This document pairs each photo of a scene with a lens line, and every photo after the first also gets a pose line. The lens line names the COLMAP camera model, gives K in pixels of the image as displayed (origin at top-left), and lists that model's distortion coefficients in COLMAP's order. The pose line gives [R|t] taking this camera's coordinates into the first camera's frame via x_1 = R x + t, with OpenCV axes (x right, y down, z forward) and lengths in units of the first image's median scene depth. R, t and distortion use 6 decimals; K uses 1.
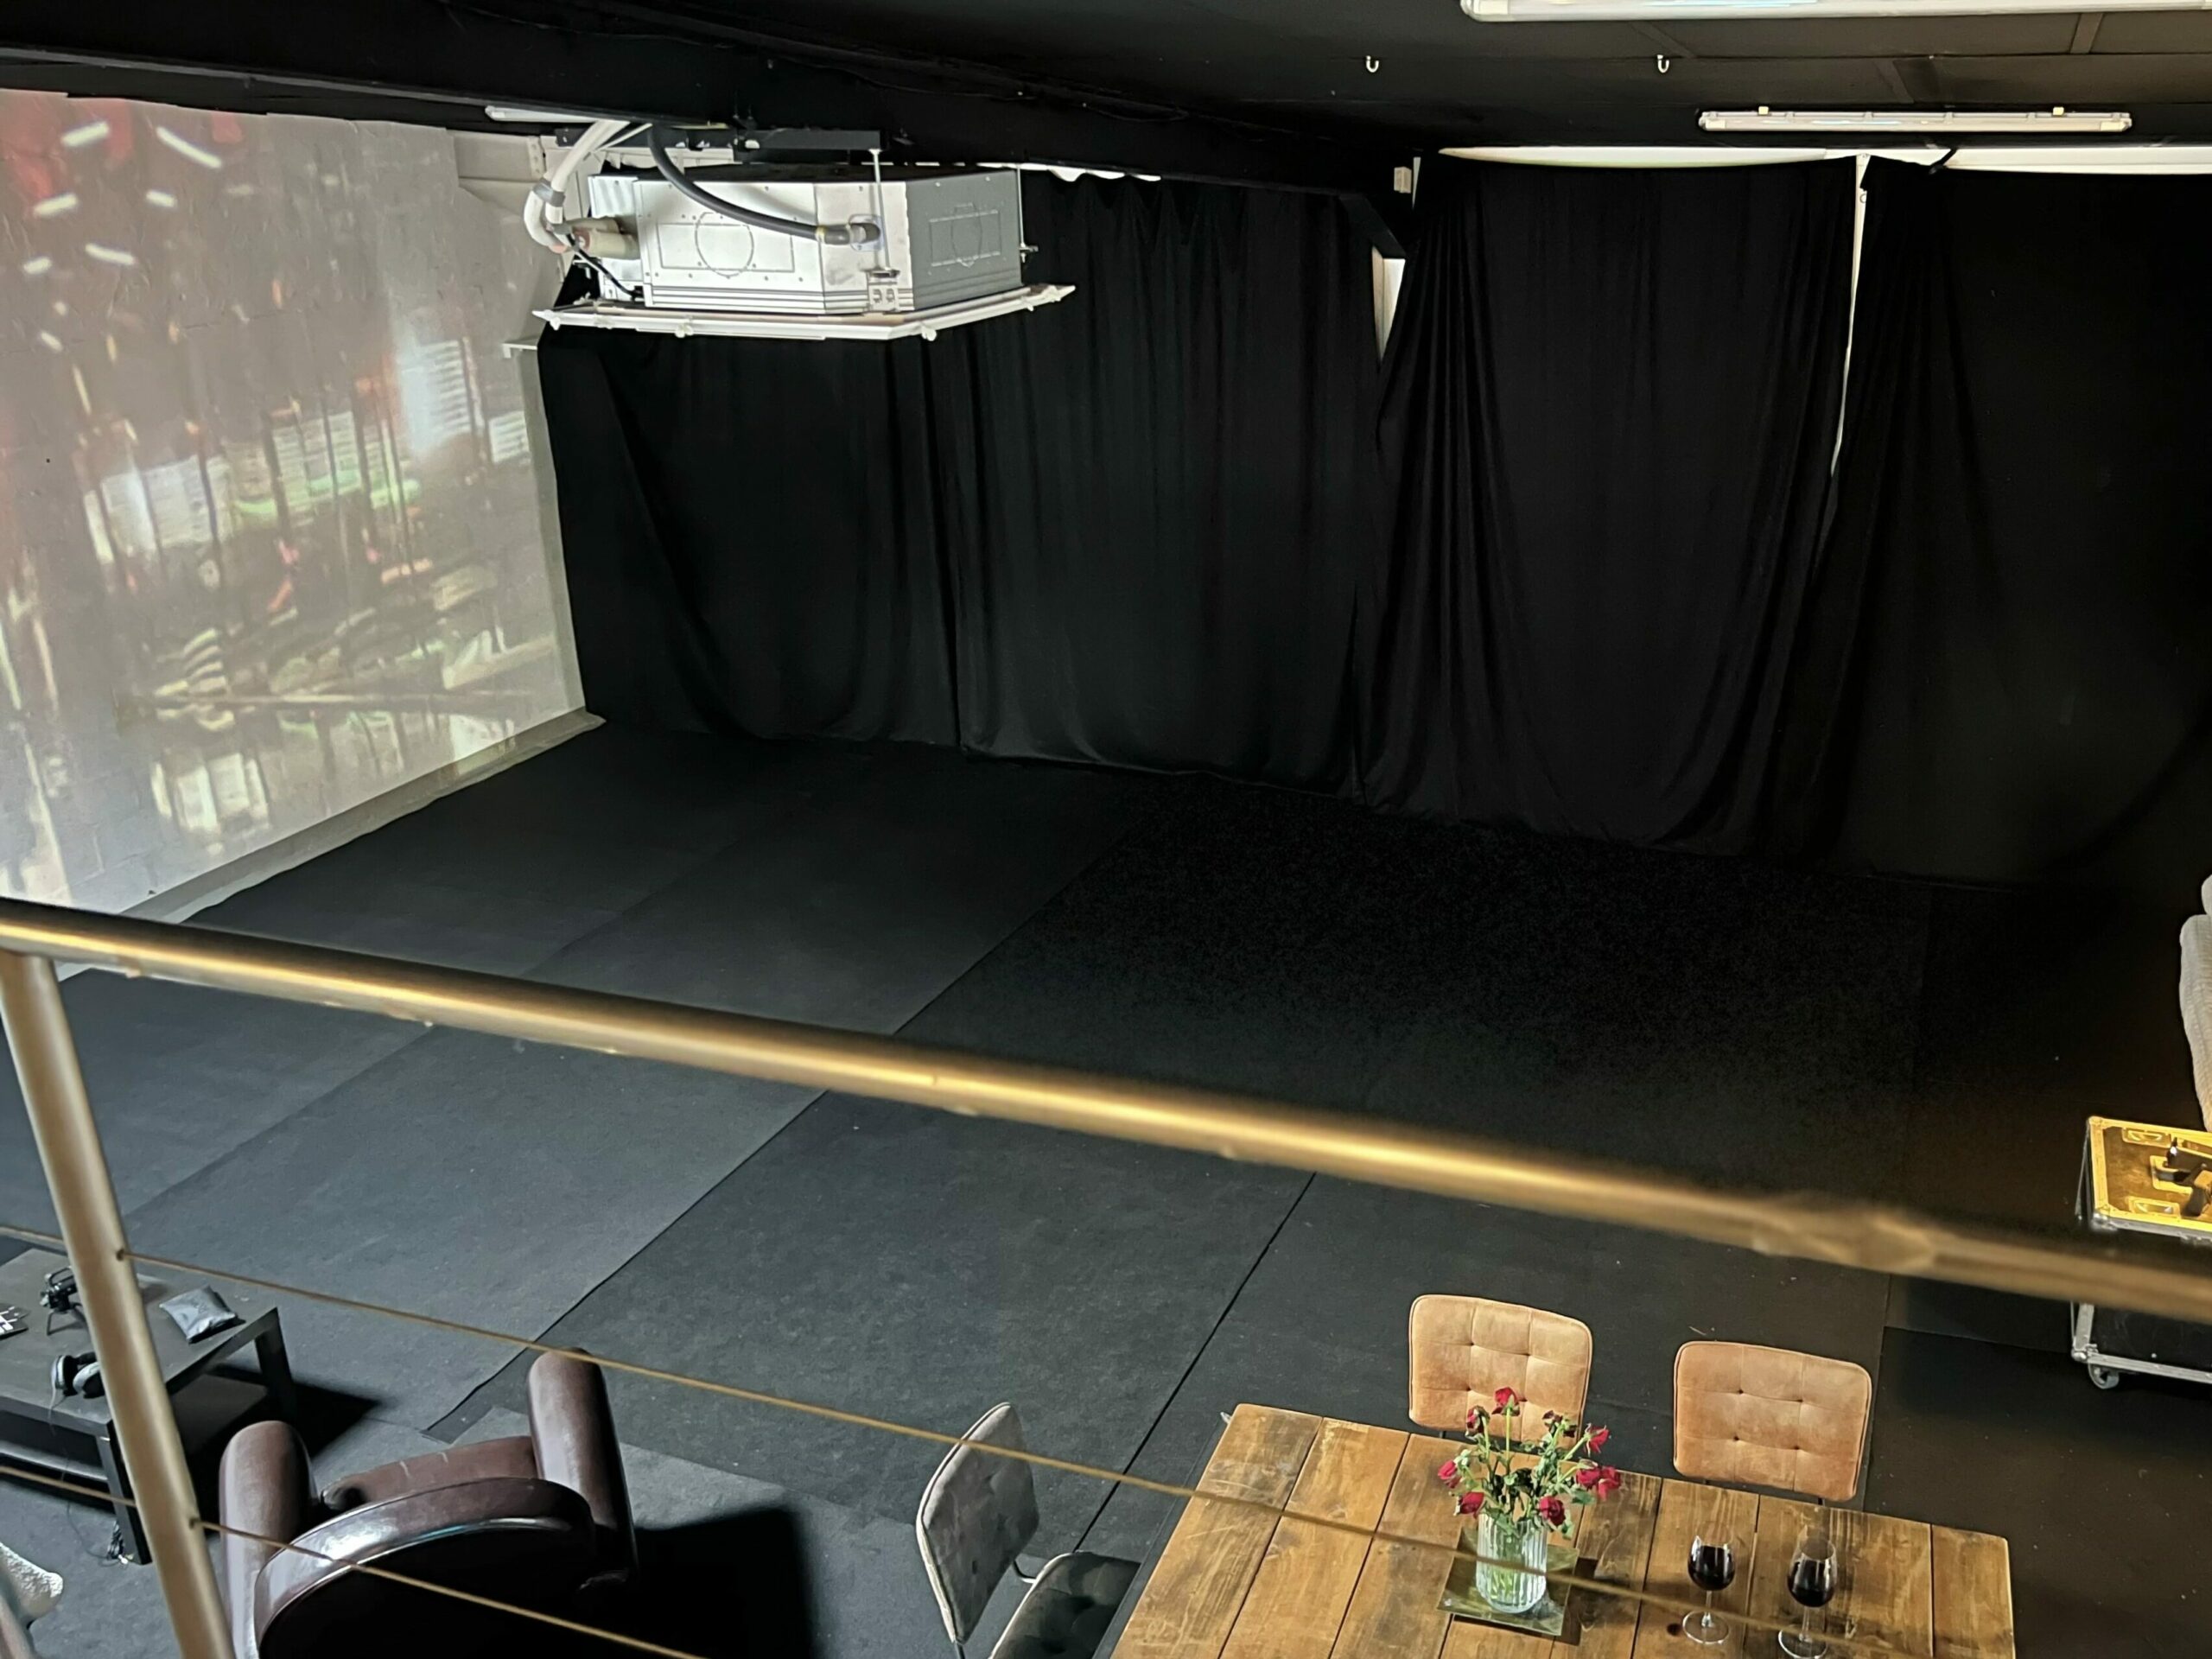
lens RADIAL K [[1839.1, 0, 1106.5], [0, 1839.1, 796.8], [0, 0, 1]] dist [0.001881, -0.001231]
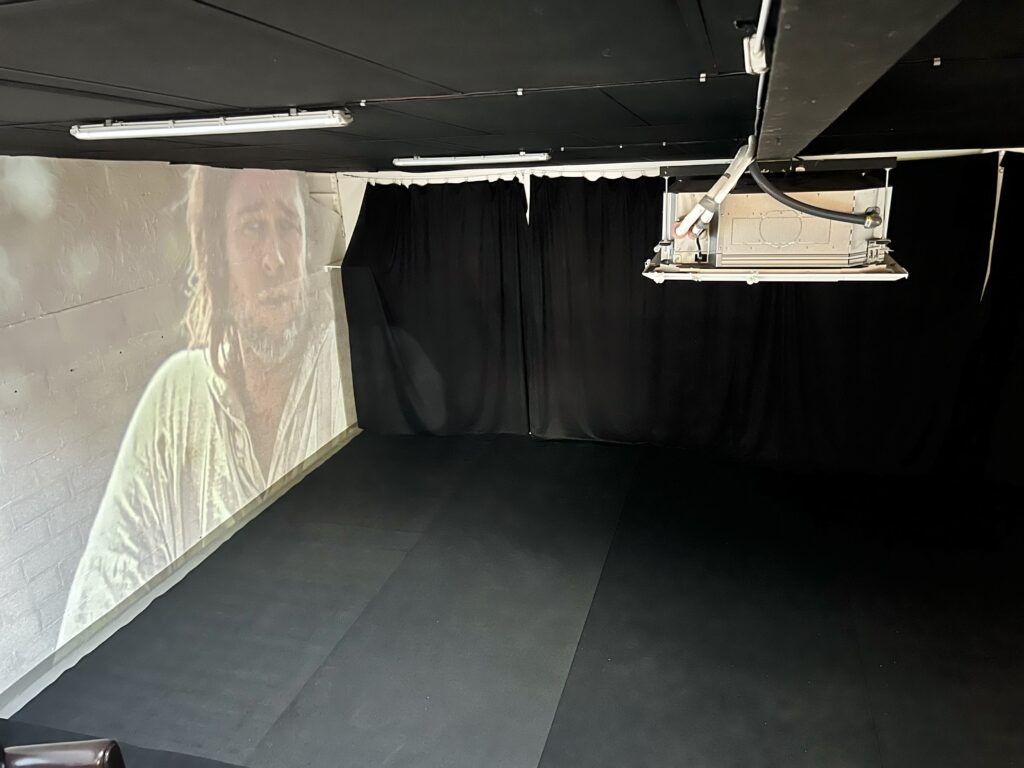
lens RADIAL K [[776.7, 0, 516.6], [0, 776.7, 385.1], [0, 0, 1]] dist [0.022347, -0.000530]
pose [[0.998737, -0.049444, 0.008936, -0.111796], [0.049925, 0.996600, -0.065538, -0.030017], [-0.005665, 0.065901, 0.997810, 0.073225]]
